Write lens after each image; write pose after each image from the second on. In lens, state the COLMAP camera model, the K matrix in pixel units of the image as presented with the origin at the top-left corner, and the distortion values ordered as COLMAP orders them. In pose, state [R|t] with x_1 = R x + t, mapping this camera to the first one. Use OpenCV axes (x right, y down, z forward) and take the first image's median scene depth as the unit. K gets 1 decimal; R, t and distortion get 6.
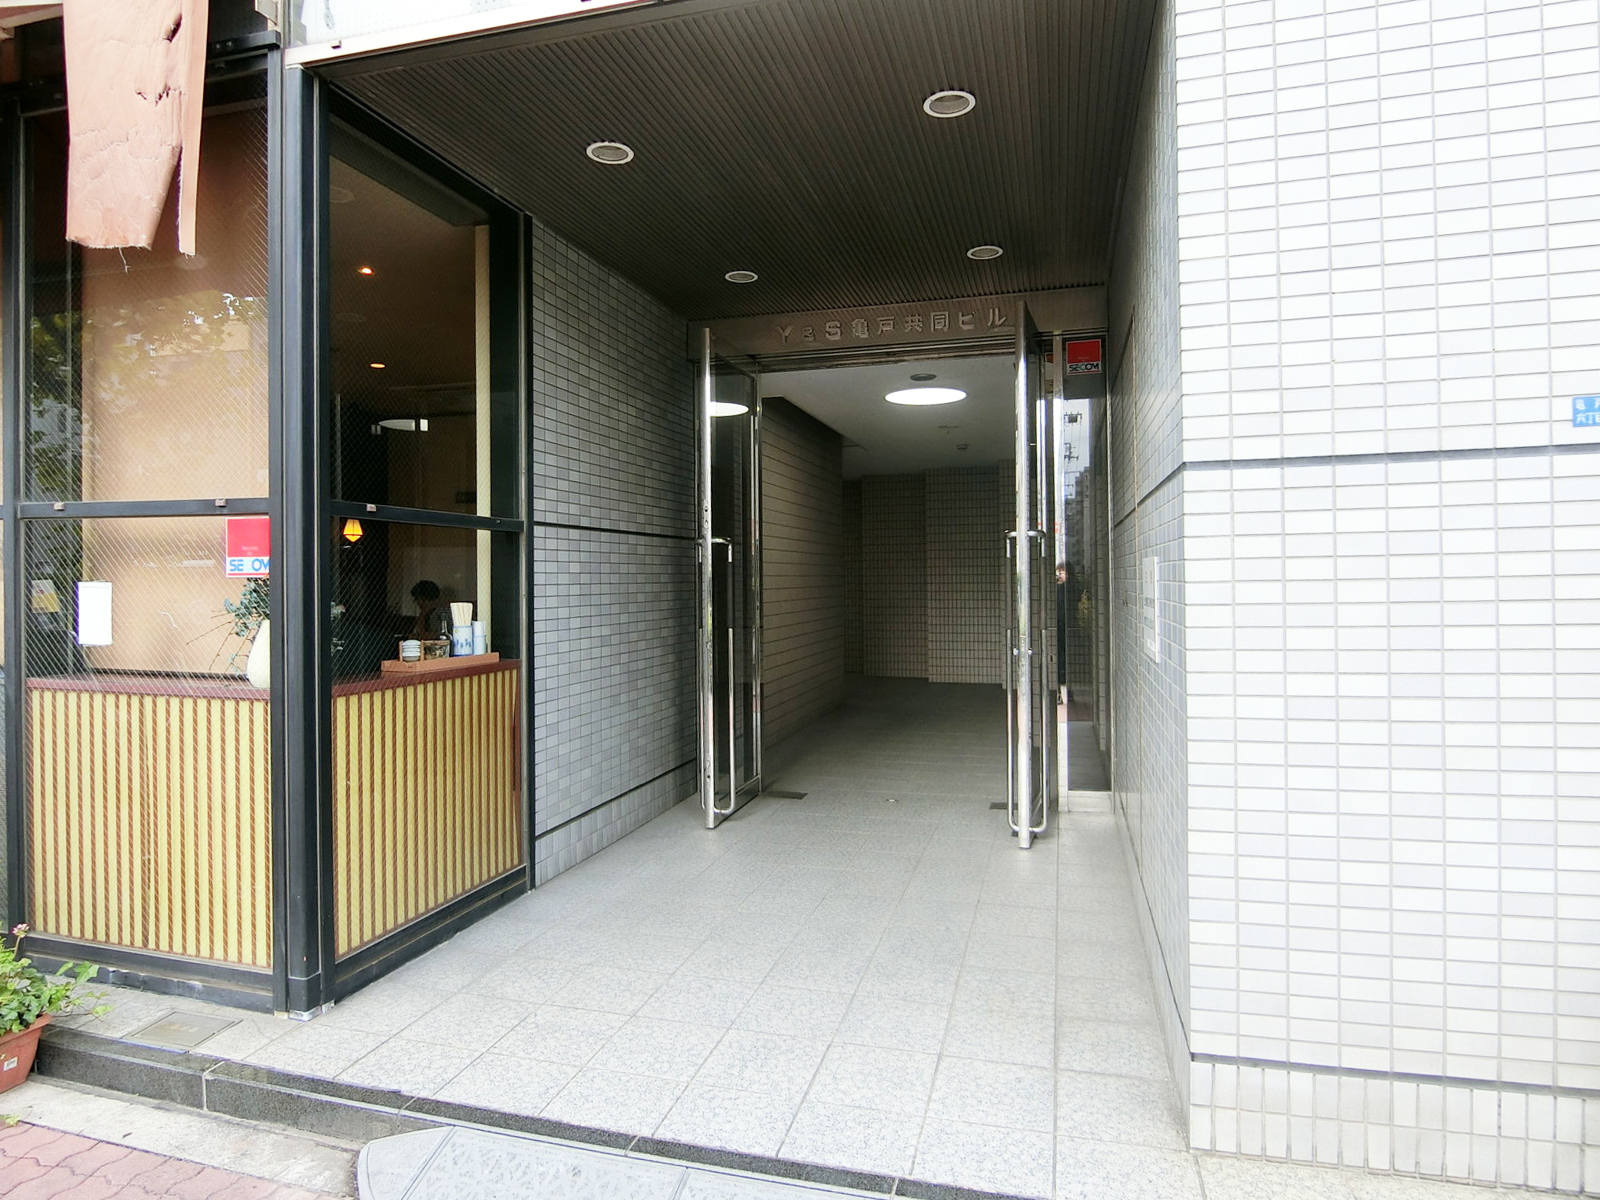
lens RADIAL K [[1030.3, 0, 800.0], [0, 1030.3, 600.0], [0, 0, 1]] dist [-0.016750, 0.000253]
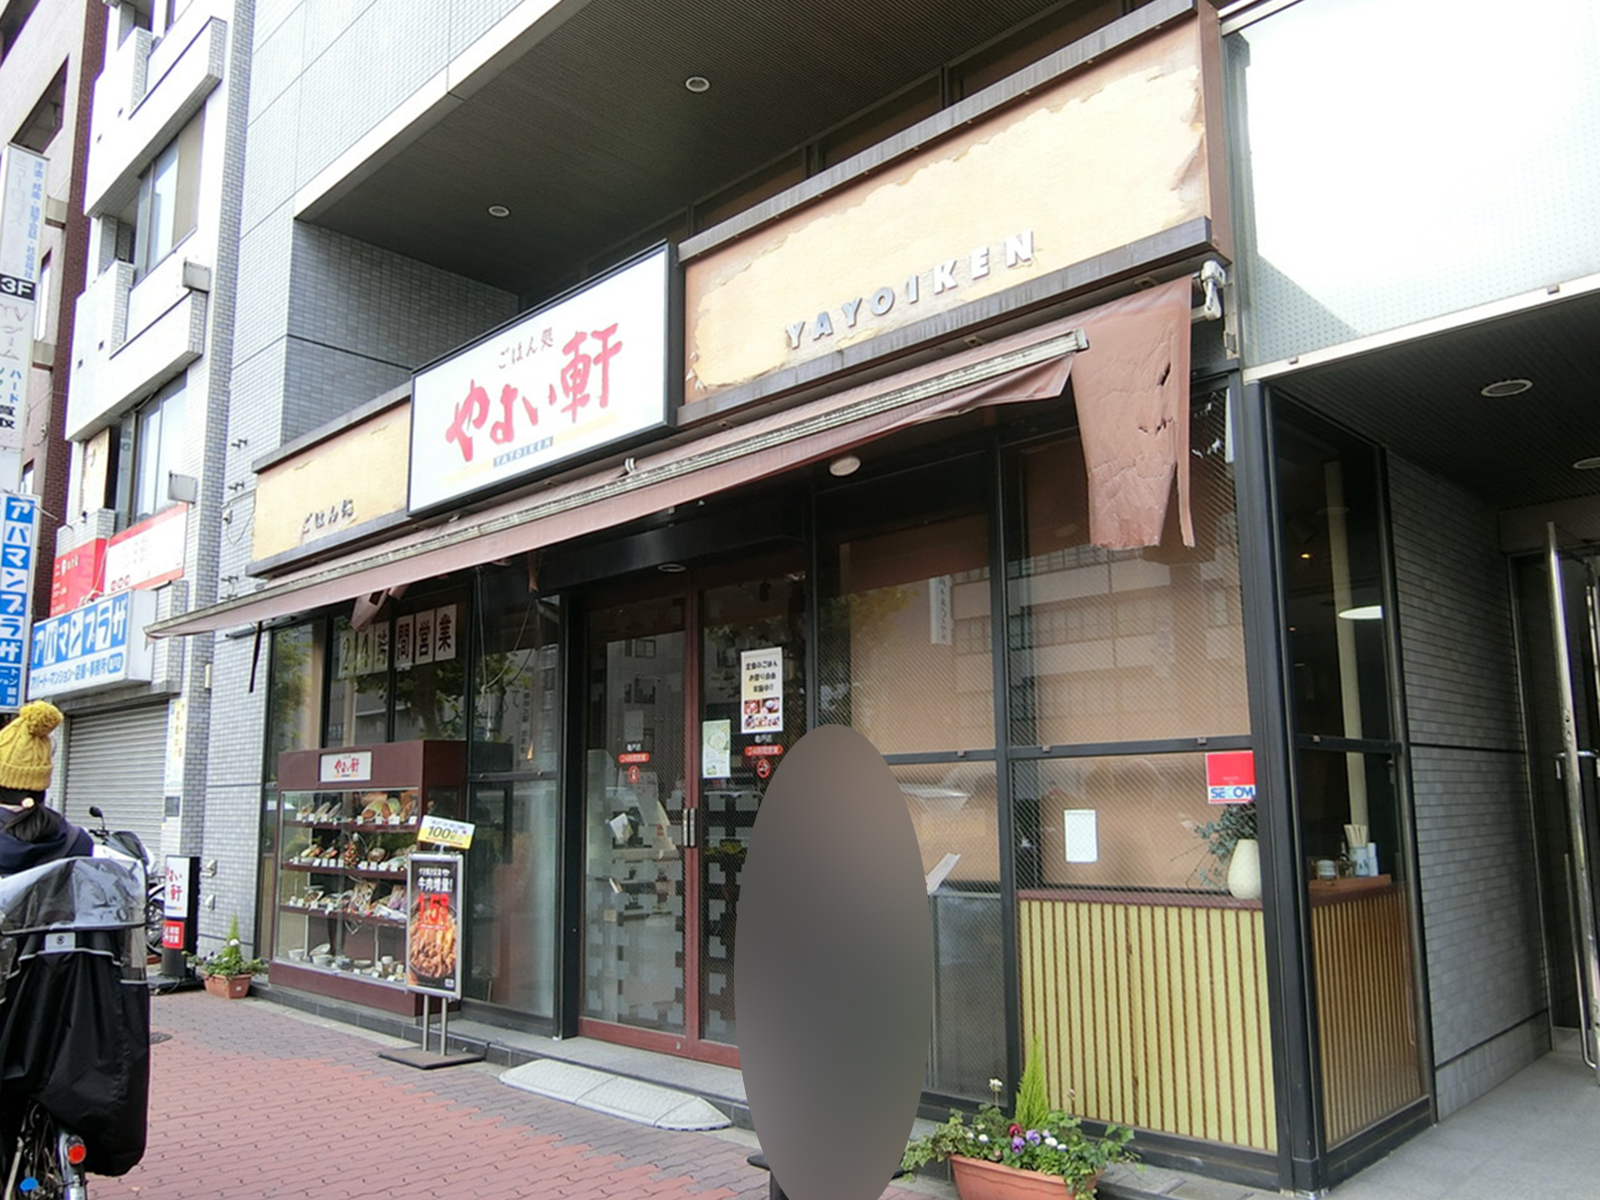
lens RADIAL K [[1251.7, 0, 800.9], [0, 1251.7, 662.2], [0, 0, 1]] dist [0.079211, -0.147975]
pose [[0.874236, -0.075183, -0.479645, -0.238588], [0.011249, 0.990809, -0.134803, 0.007010], [0.485371, 0.112454, 0.867046, -0.480770]]
